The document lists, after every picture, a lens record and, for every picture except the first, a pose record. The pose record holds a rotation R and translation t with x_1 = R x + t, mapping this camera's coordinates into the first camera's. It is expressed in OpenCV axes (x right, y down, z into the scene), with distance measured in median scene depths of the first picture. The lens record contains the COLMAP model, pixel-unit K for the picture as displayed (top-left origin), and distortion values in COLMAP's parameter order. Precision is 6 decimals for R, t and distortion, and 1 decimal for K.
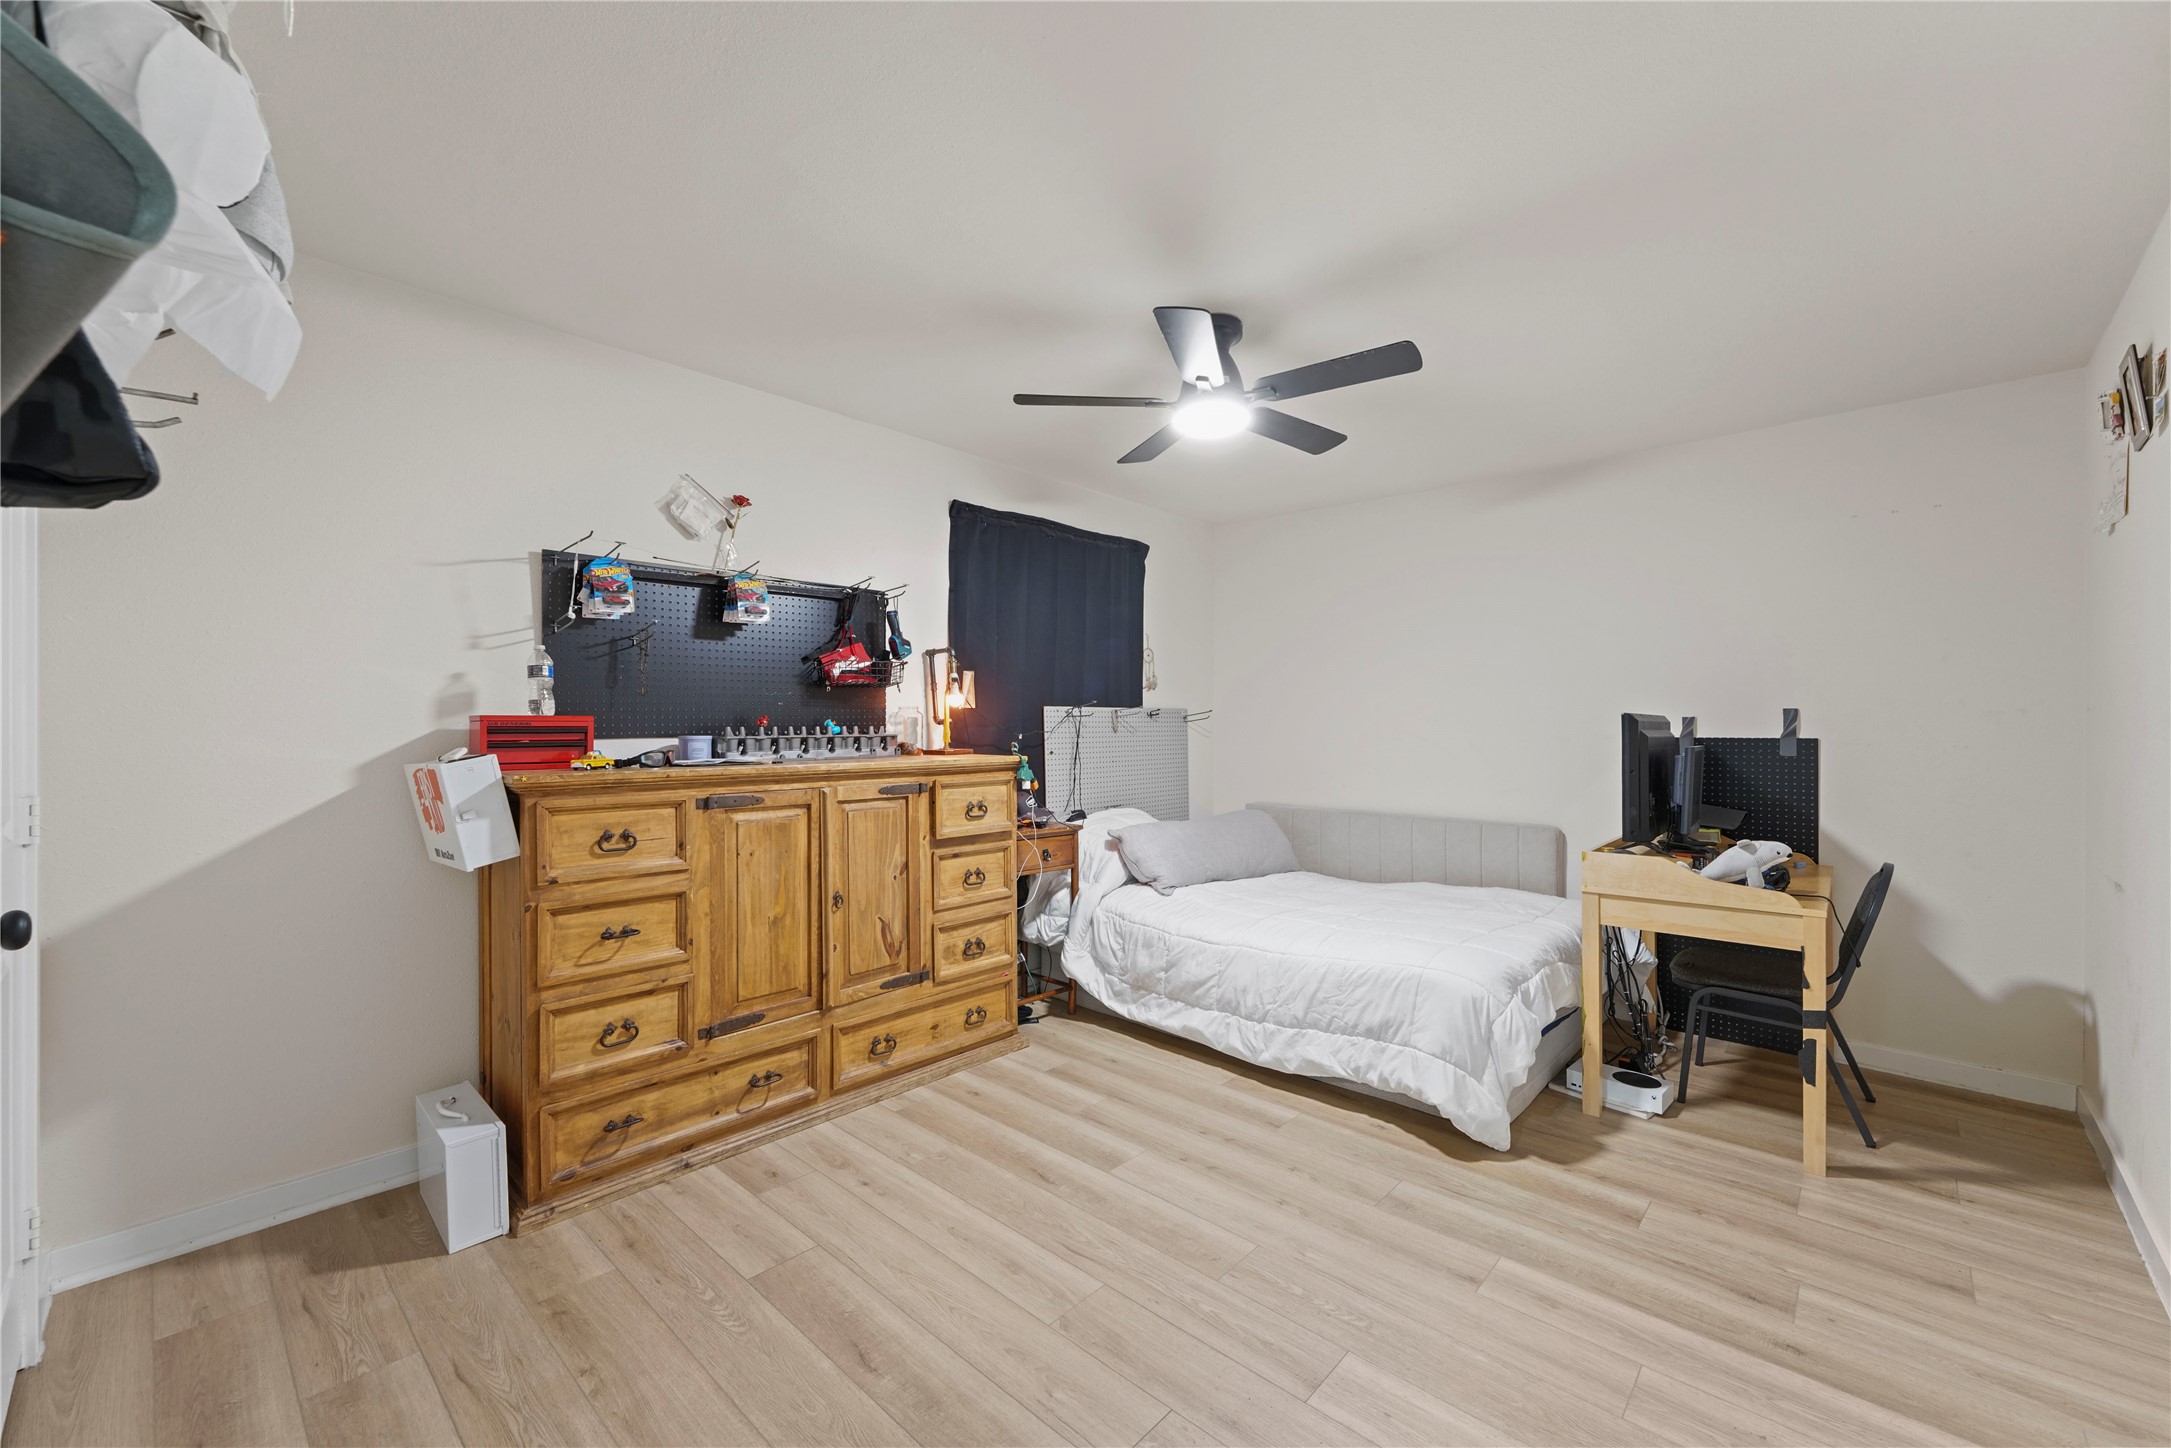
lens RADIAL K [[861.4, 0, 1073.5], [0, 861.4, 724.9], [0, 0, 1]] dist [0.011656, -0.003157]
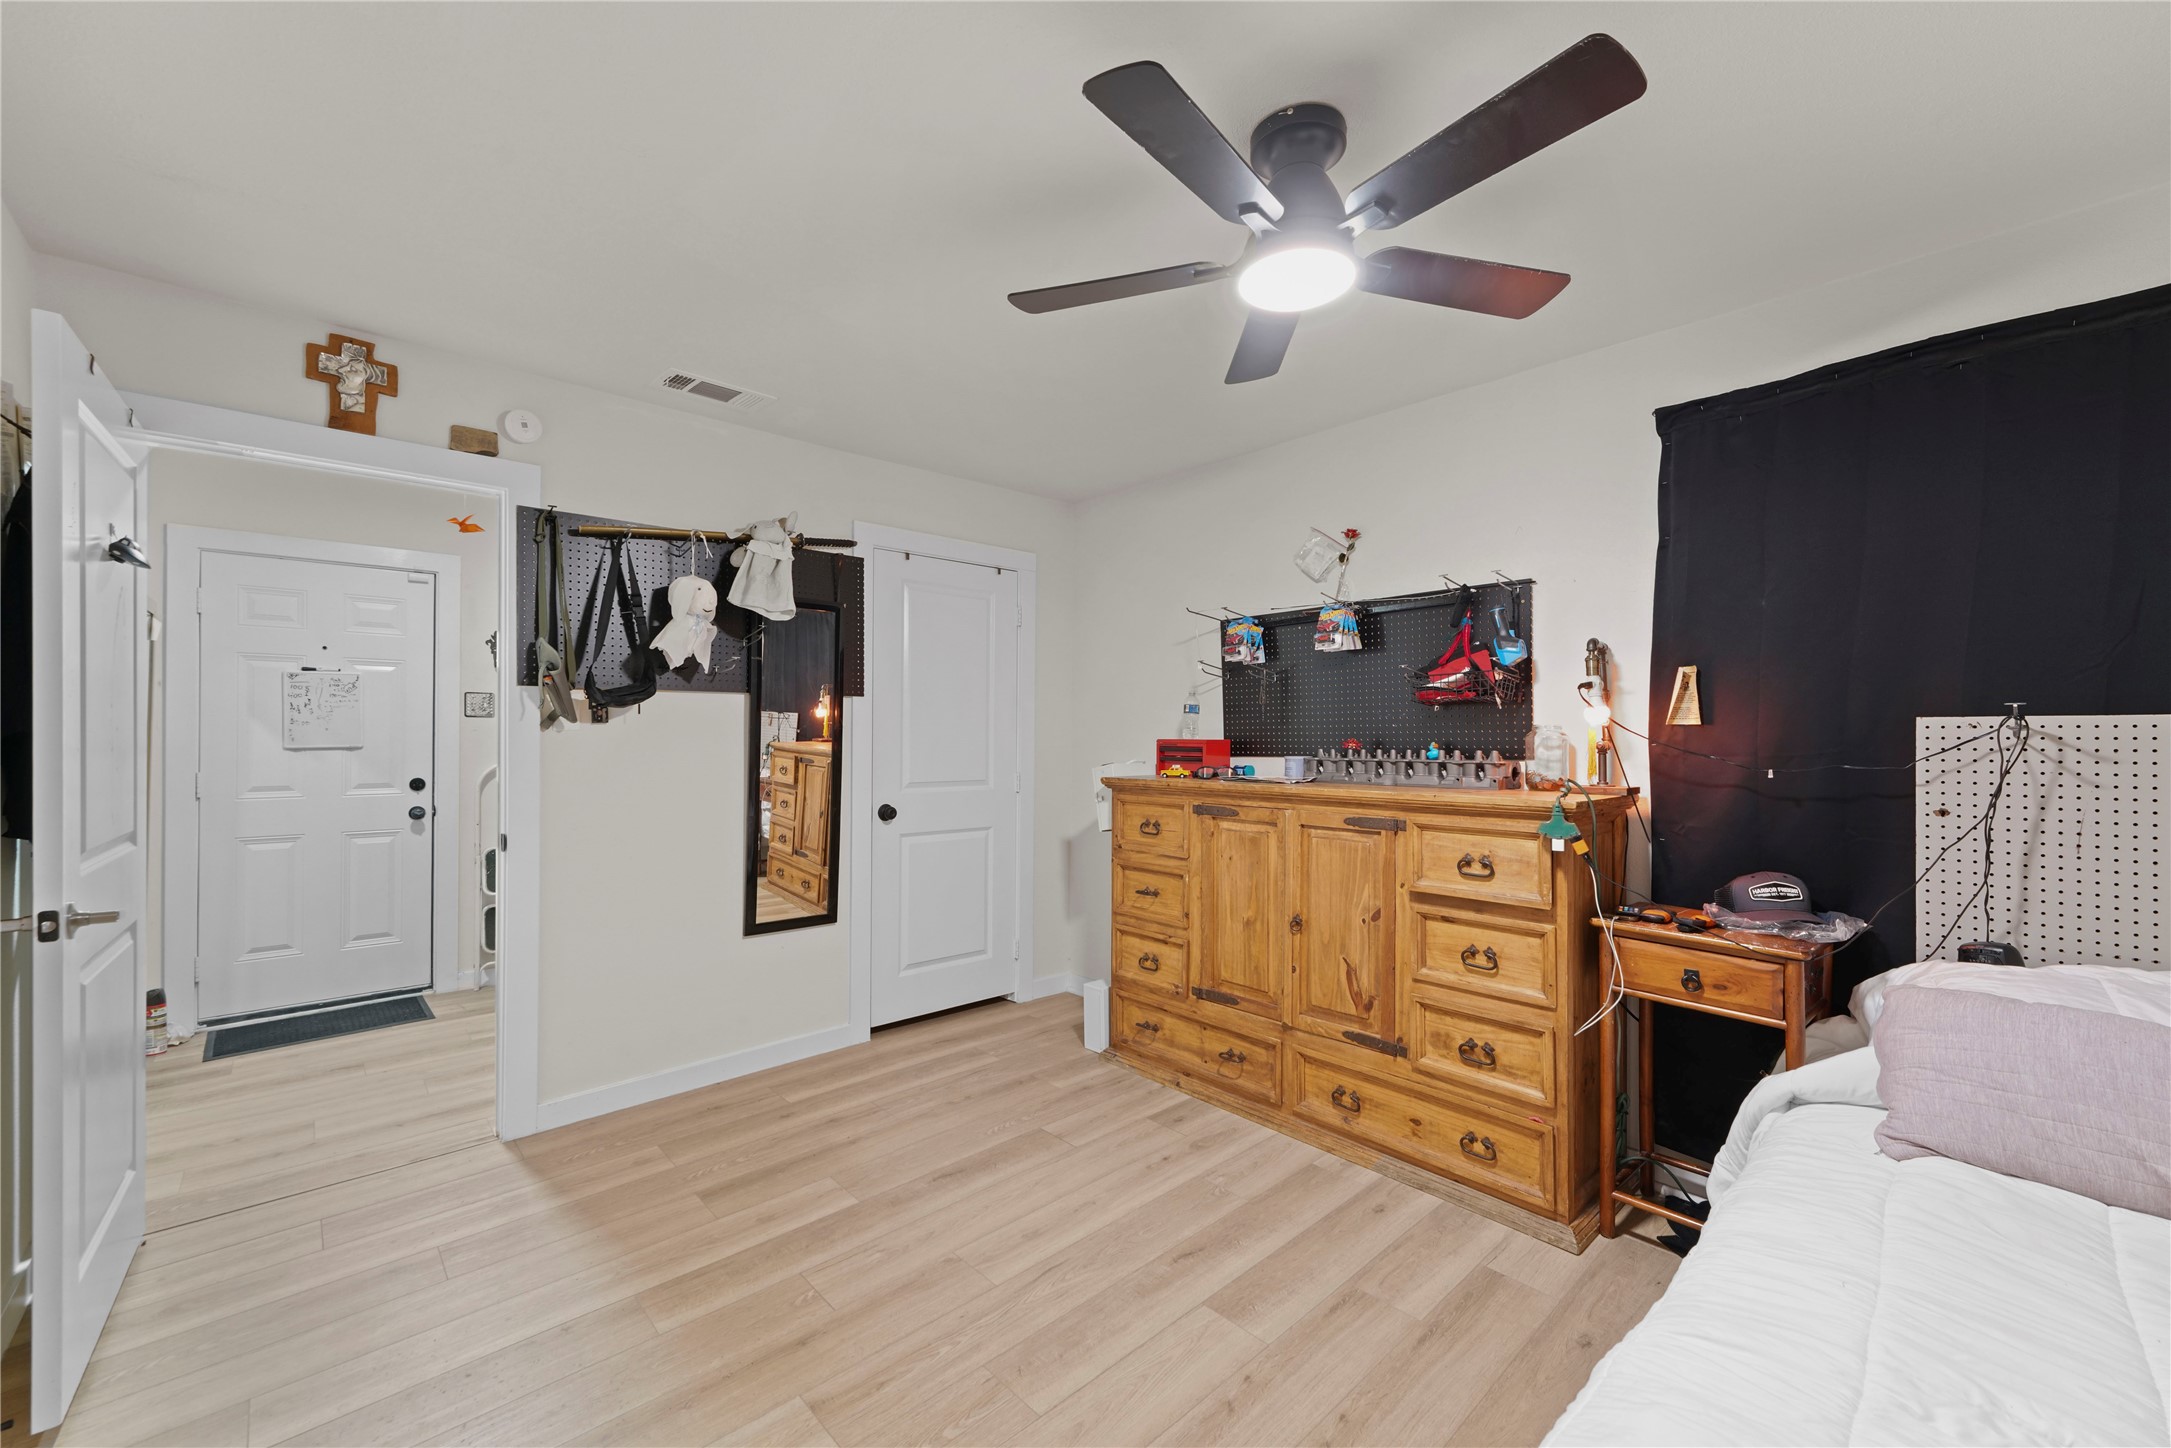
lens RADIAL K [[861.4, 0, 1077.7], [0, 861.4, 740.8], [0, 0, 1]] dist [0.011656, -0.003157]
pose [[-0.075926, 0.003449, -0.997108, 0.726260], [-0.005982, 0.999974, 0.003914, -0.010801], [0.997096, 0.006262, -0.075903, 0.798650]]
